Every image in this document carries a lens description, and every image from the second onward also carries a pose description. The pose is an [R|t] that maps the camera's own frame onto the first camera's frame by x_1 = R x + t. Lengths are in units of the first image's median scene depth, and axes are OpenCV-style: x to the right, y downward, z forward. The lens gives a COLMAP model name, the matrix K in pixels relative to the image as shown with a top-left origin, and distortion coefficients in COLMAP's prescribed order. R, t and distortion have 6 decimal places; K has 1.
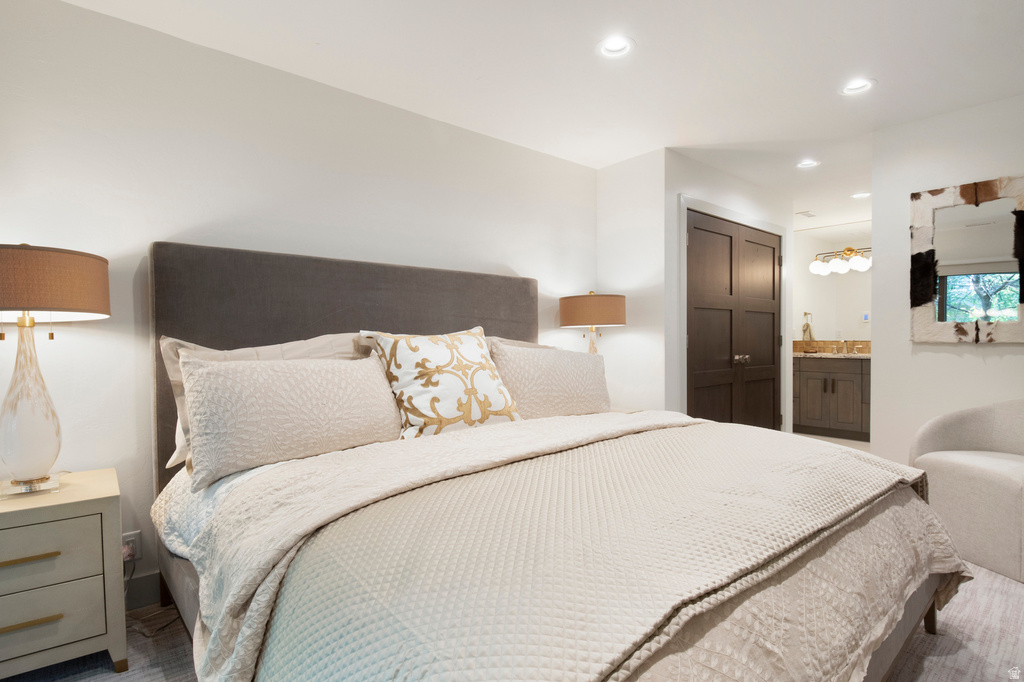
lens RADIAL K [[511.3, 0, 522.6], [0, 511.3, 340.8], [0, 0, 1]] dist [0.019377, -0.000656]
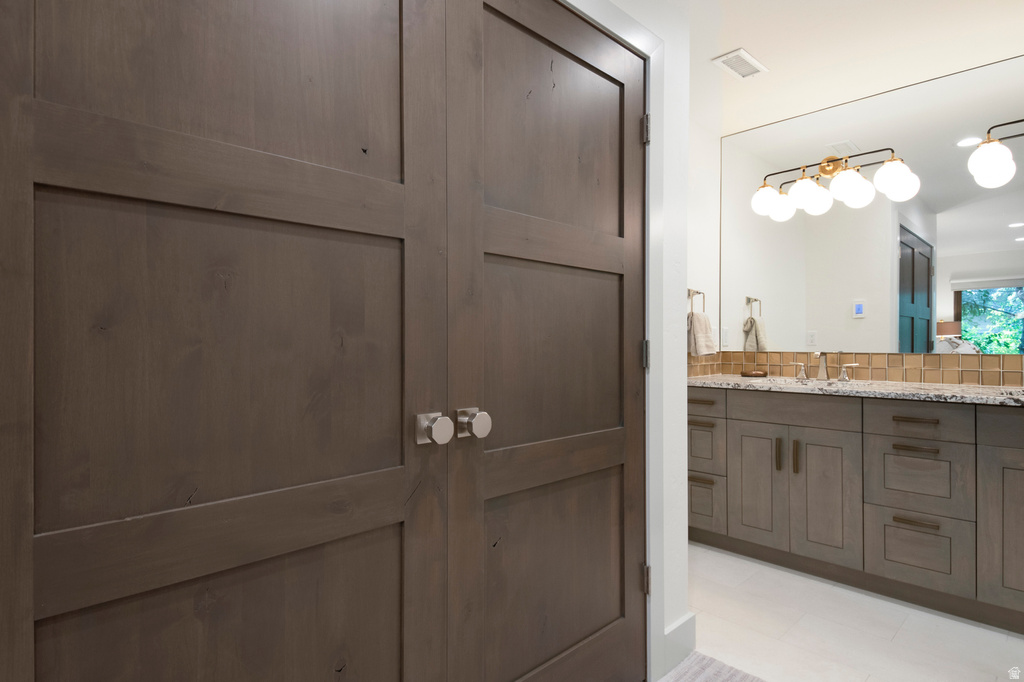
lens RADIAL K [[549.8, 0, 512.0], [0, 549.8, 341.0], [0, 0, 1]] dist [0.043040, 0.000071]
pose [[0.998654, 0.004175, 0.051699, 0.311764], [-0.003661, 0.999943, -0.010042, -0.004366], [-0.051738, 0.009839, 0.998612, 0.498645]]
